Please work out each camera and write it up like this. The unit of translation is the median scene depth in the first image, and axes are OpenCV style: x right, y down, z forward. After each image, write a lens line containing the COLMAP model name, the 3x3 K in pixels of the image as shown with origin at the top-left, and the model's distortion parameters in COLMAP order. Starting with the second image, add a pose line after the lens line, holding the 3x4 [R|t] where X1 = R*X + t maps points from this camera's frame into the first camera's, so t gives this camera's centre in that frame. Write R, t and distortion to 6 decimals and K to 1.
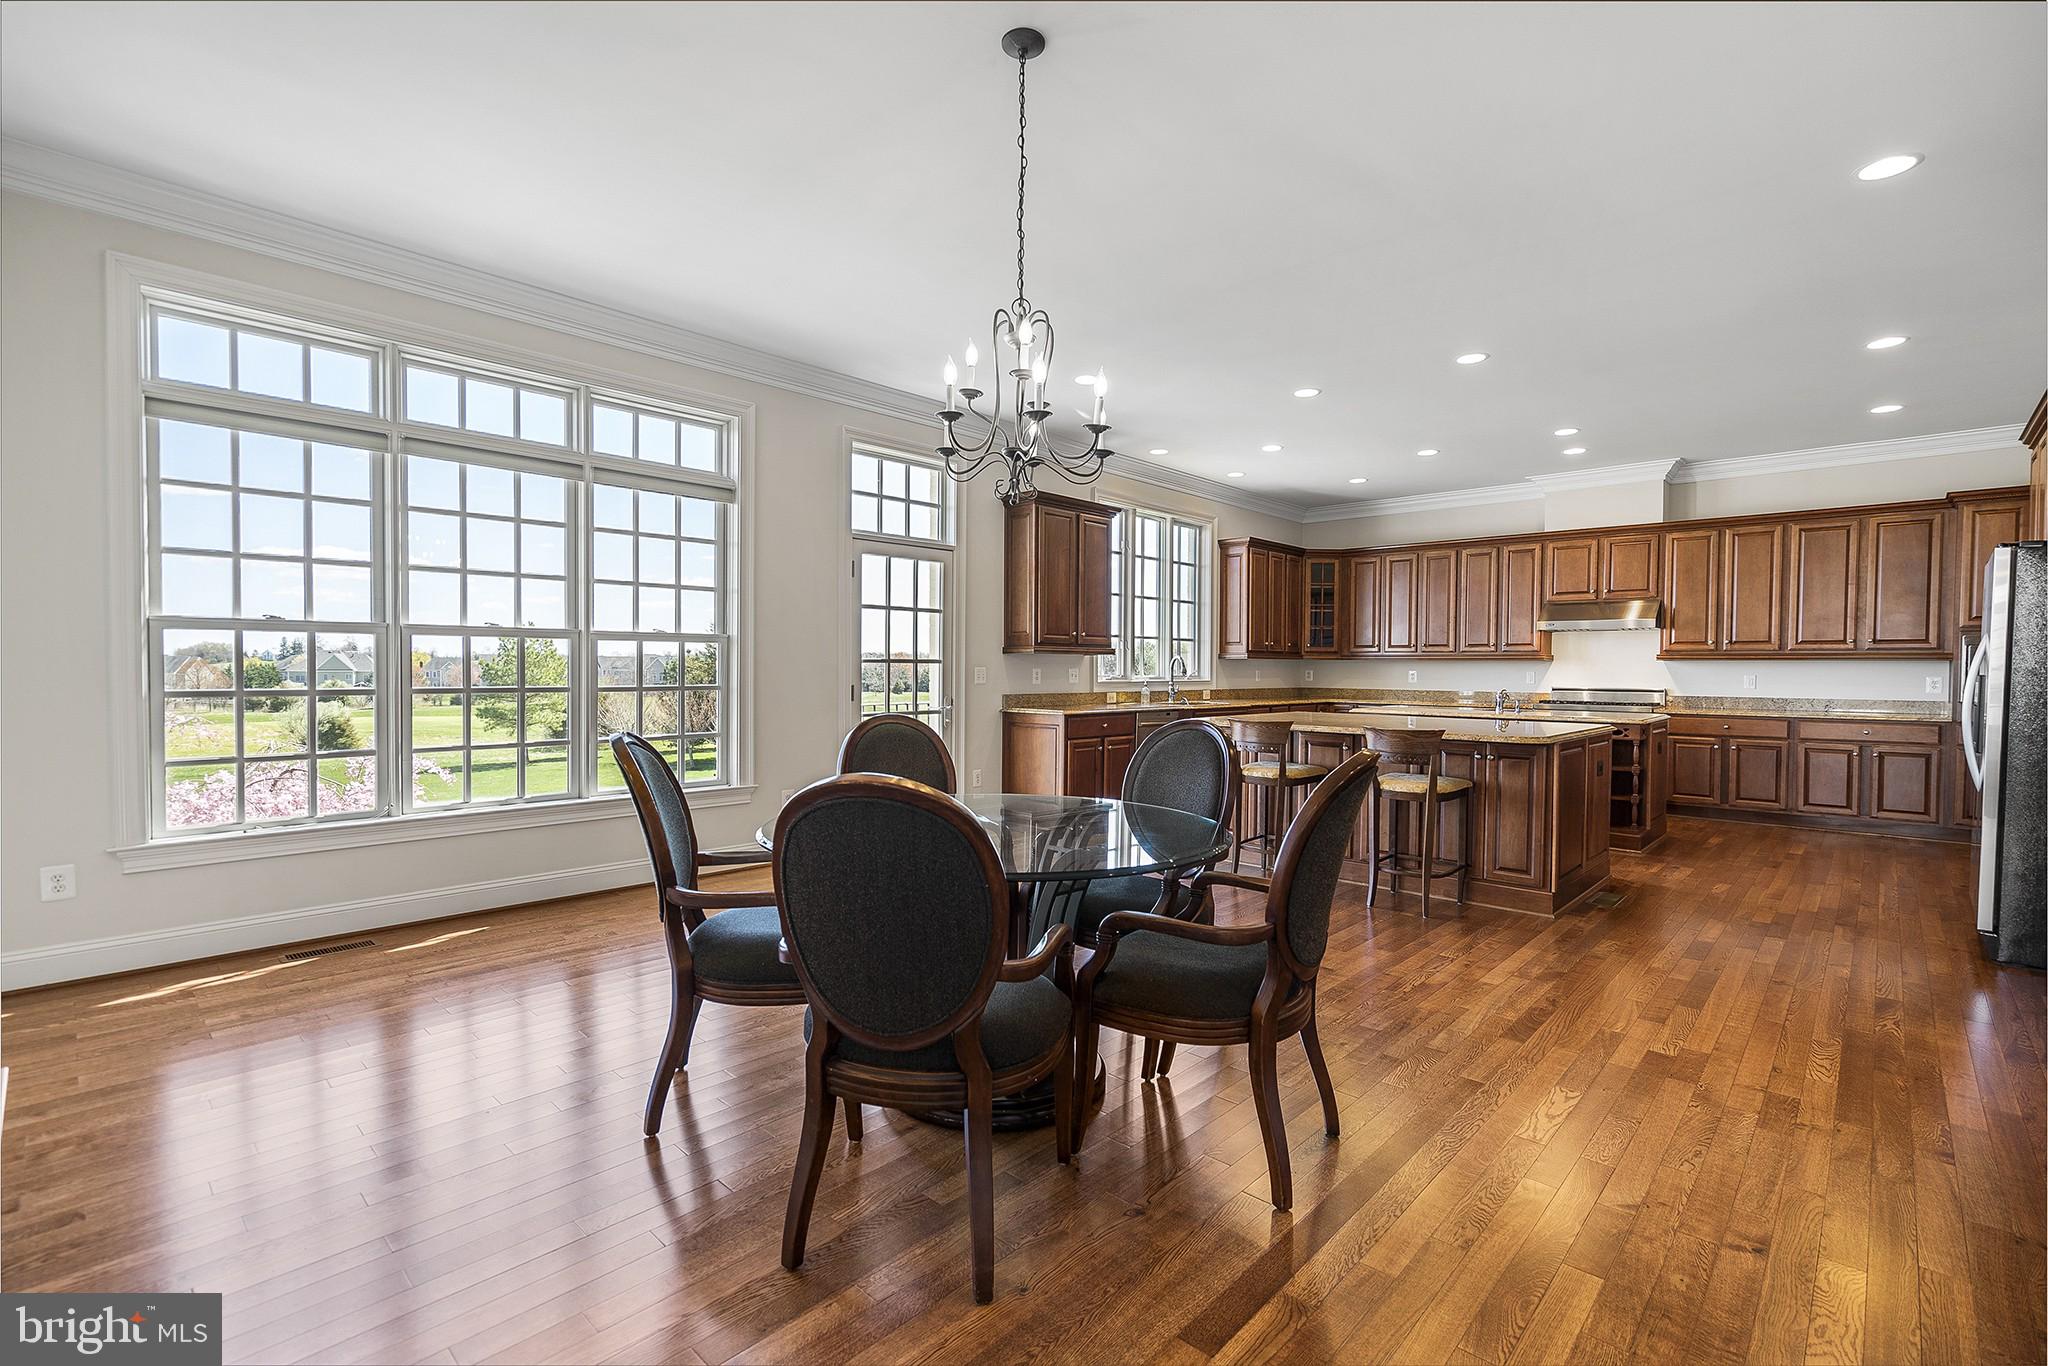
lens RADIAL K [[924.7, 0, 1035.3], [0, 924.7, 677.9], [0, 0, 1]] dist [0.010208, 0.000776]
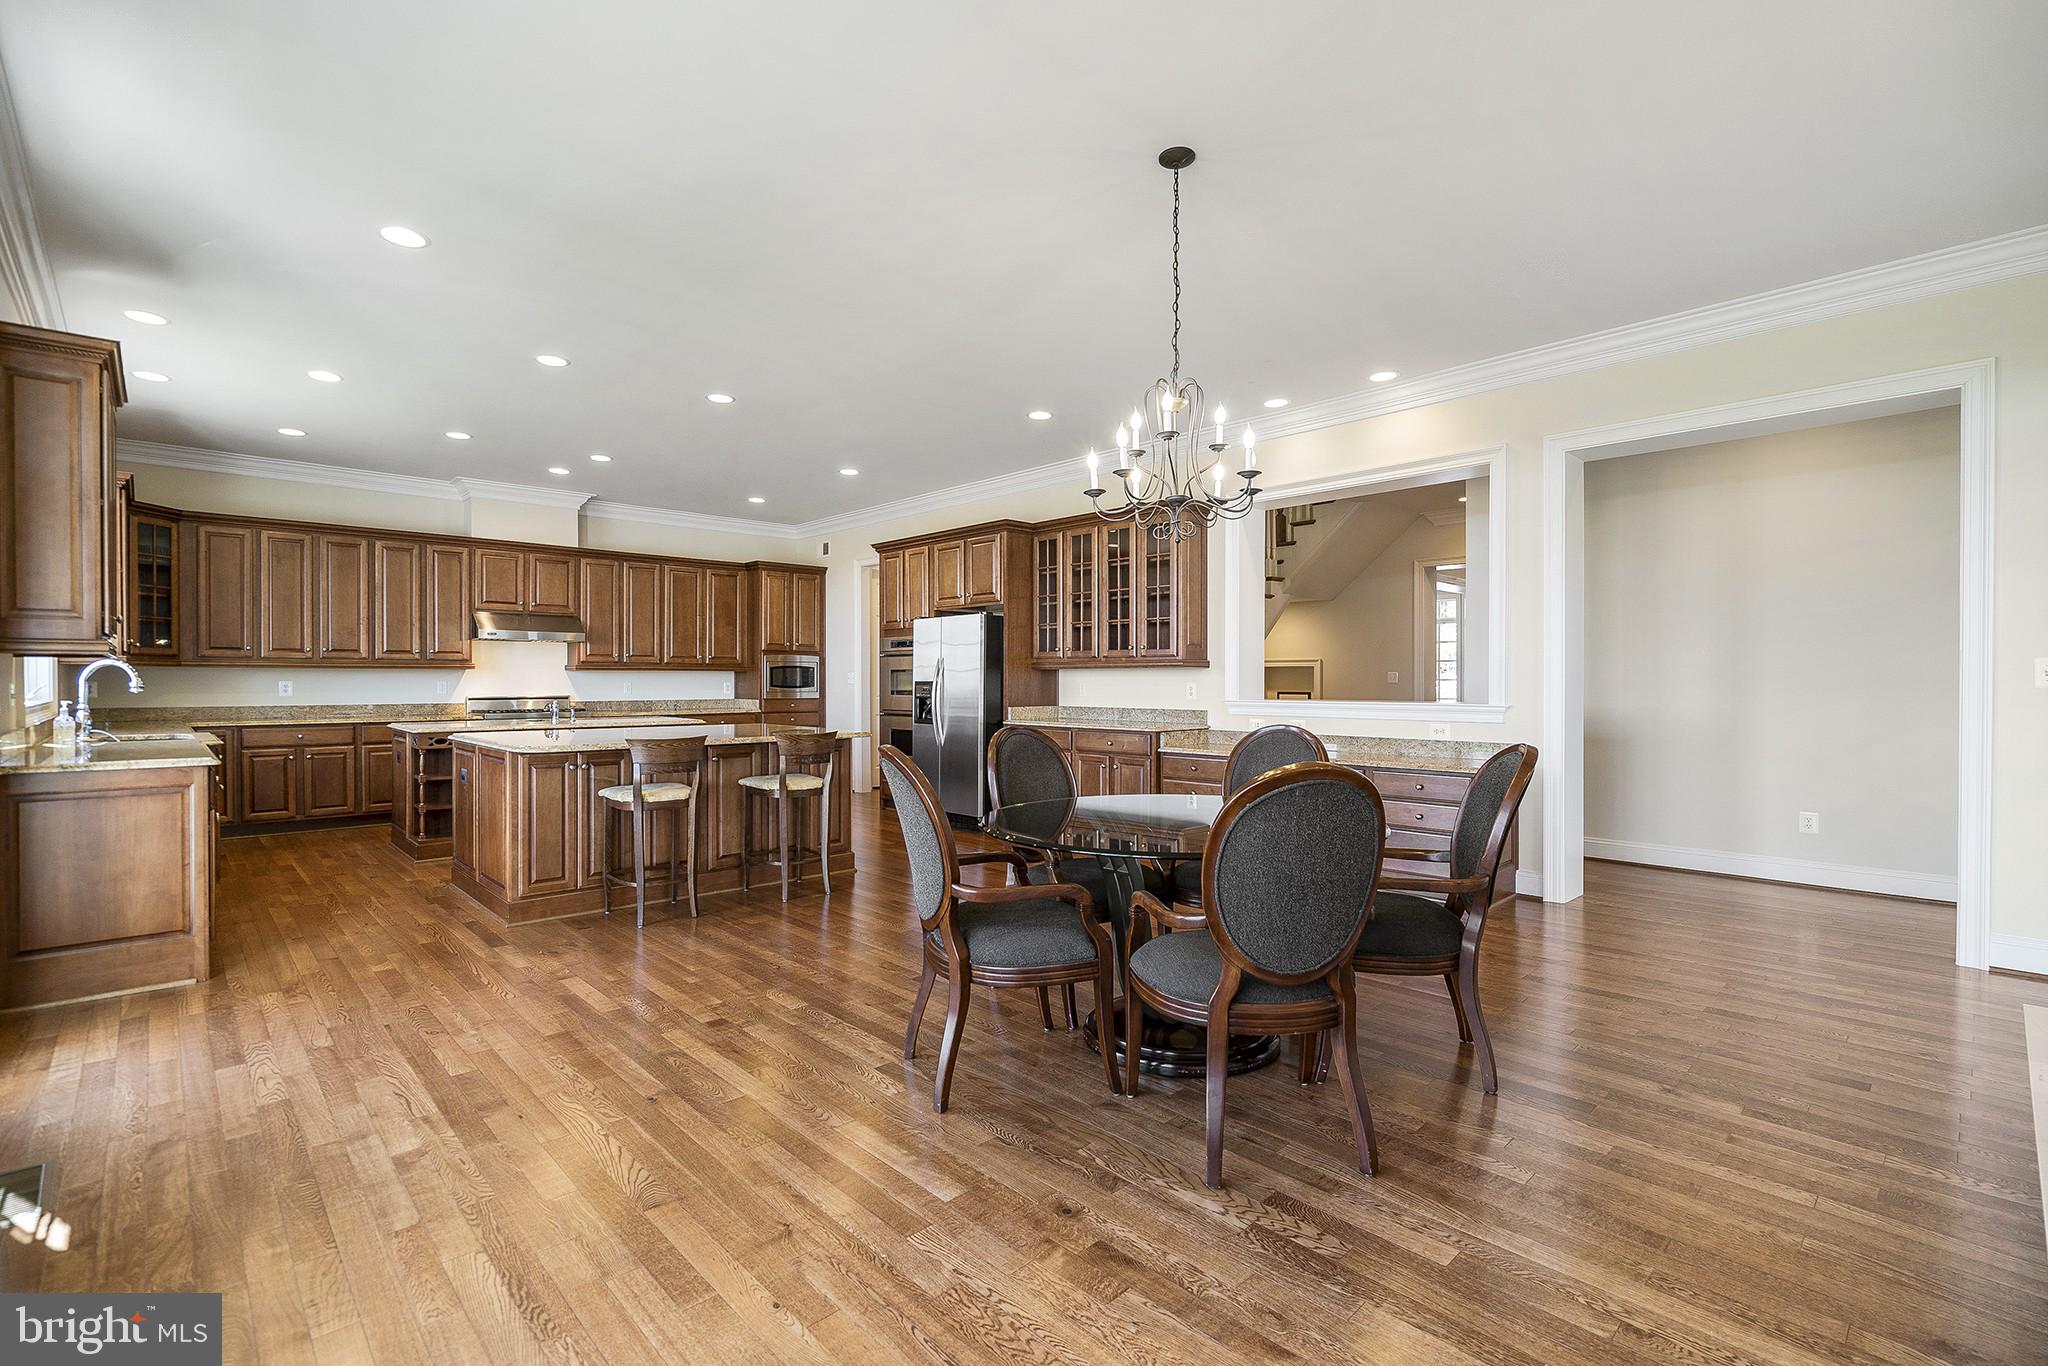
lens RADIAL K [[924.7, 0, 1023.9], [0, 924.7, 695.1], [0, 0, 1]] dist [0.010208, 0.000776]
pose [[0.062965, -0.024762, 0.997709, -0.417108], [0.011966, 0.999639, 0.024054, -0.009753], [-0.997944, 0.010424, 0.063238, 0.397589]]
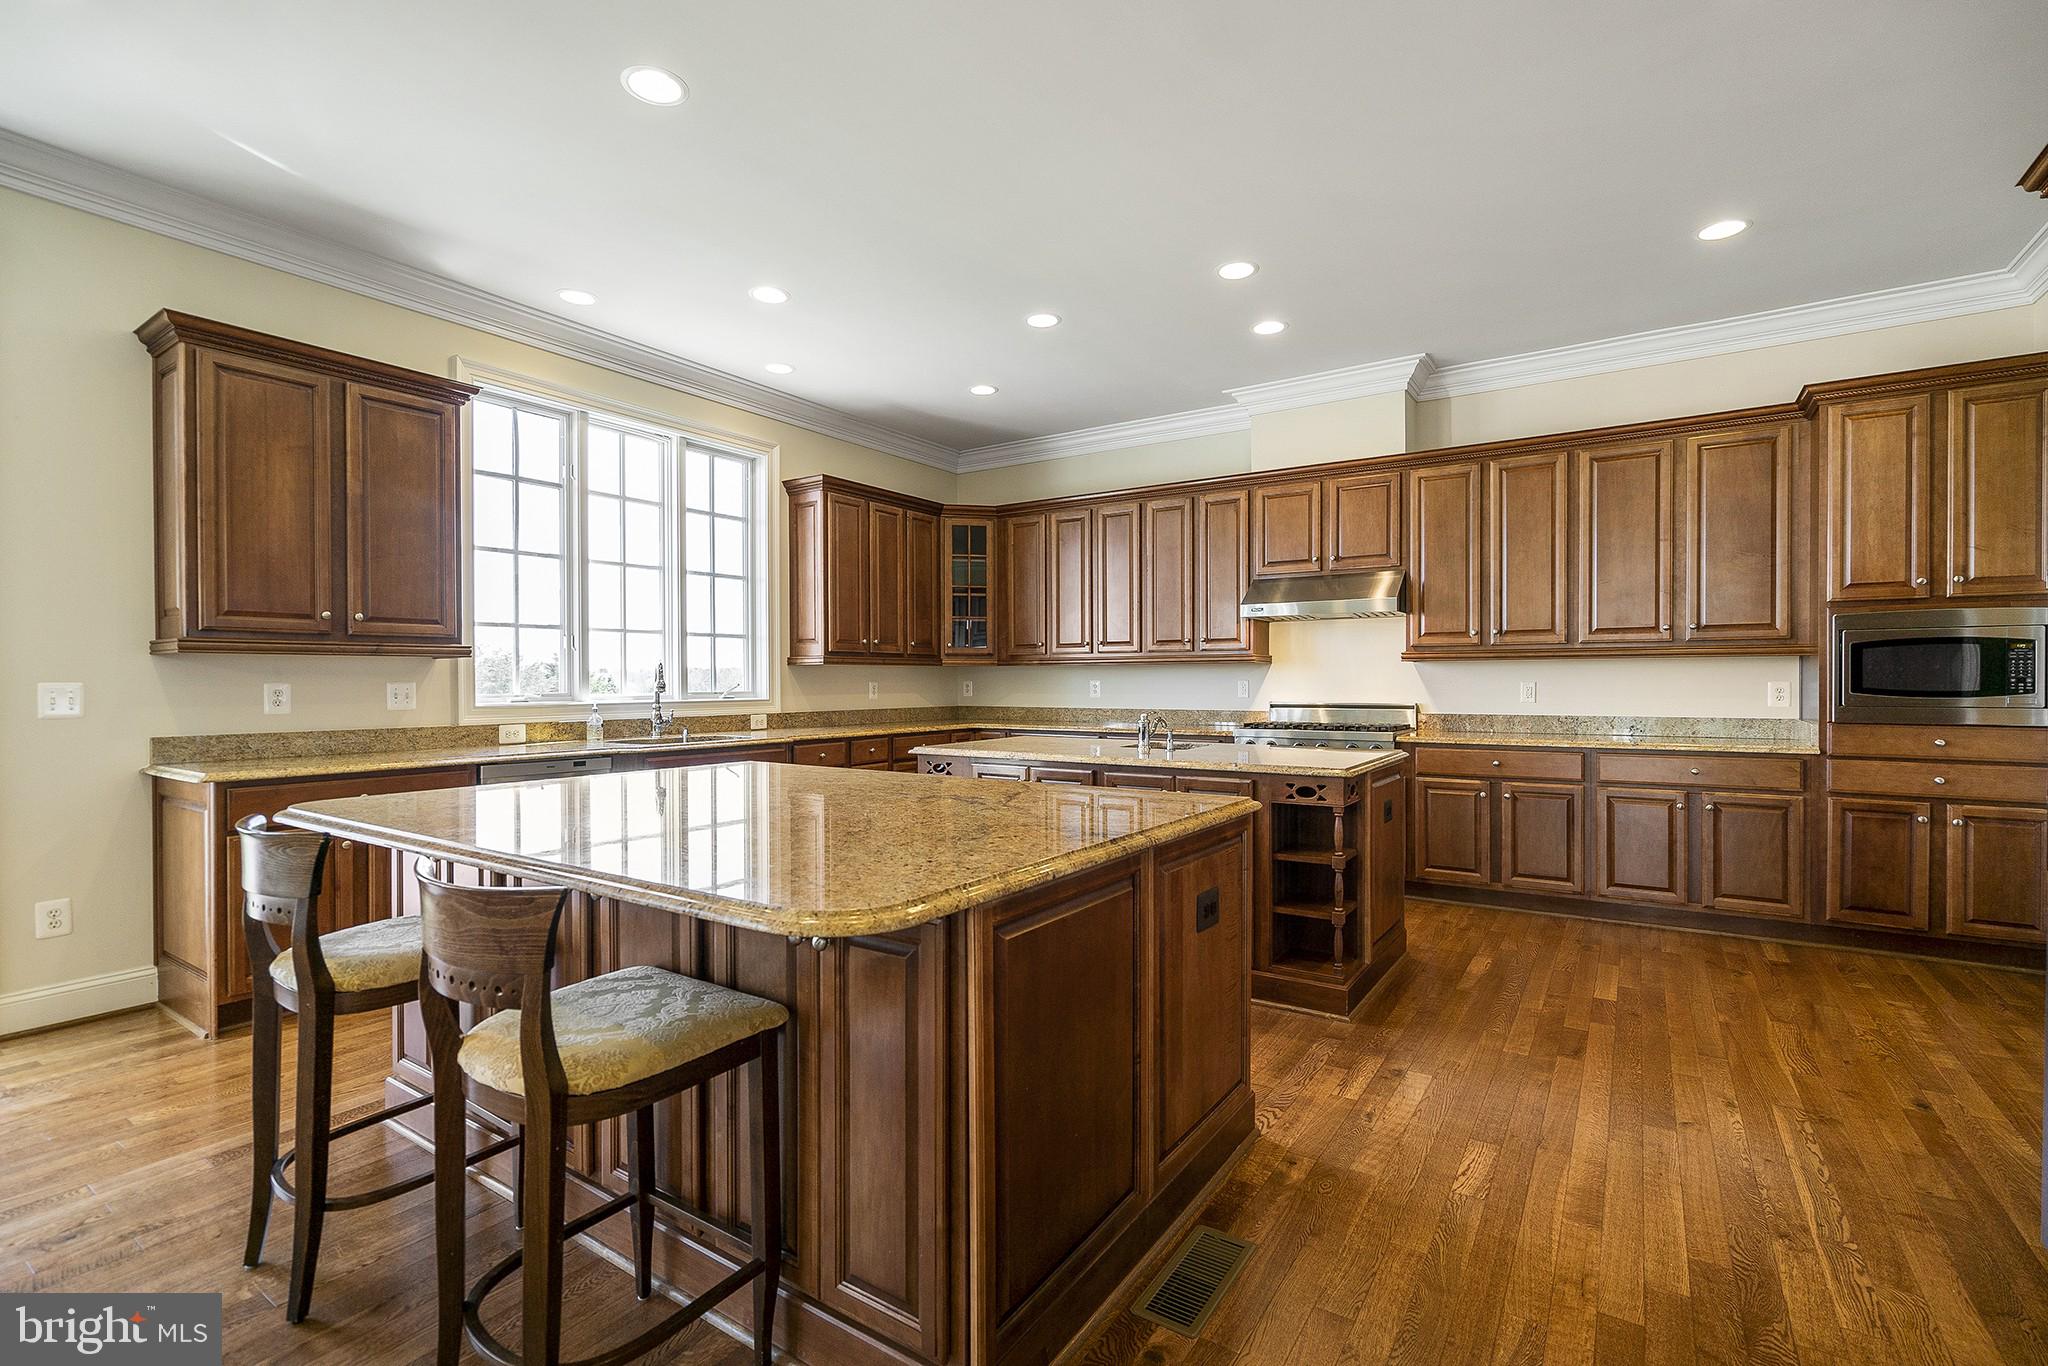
lens RADIAL K [[924.7, 0, 1031.8], [0, 924.7, 672.4], [0, 0, 1]] dist [0.010208, 0.000776]
pose [[0.987161, -0.008698, 0.159494, 0.306918], [0.011770, 0.999763, -0.018330, -0.002010], [-0.159297, 0.019972, 0.987029, 0.394967]]
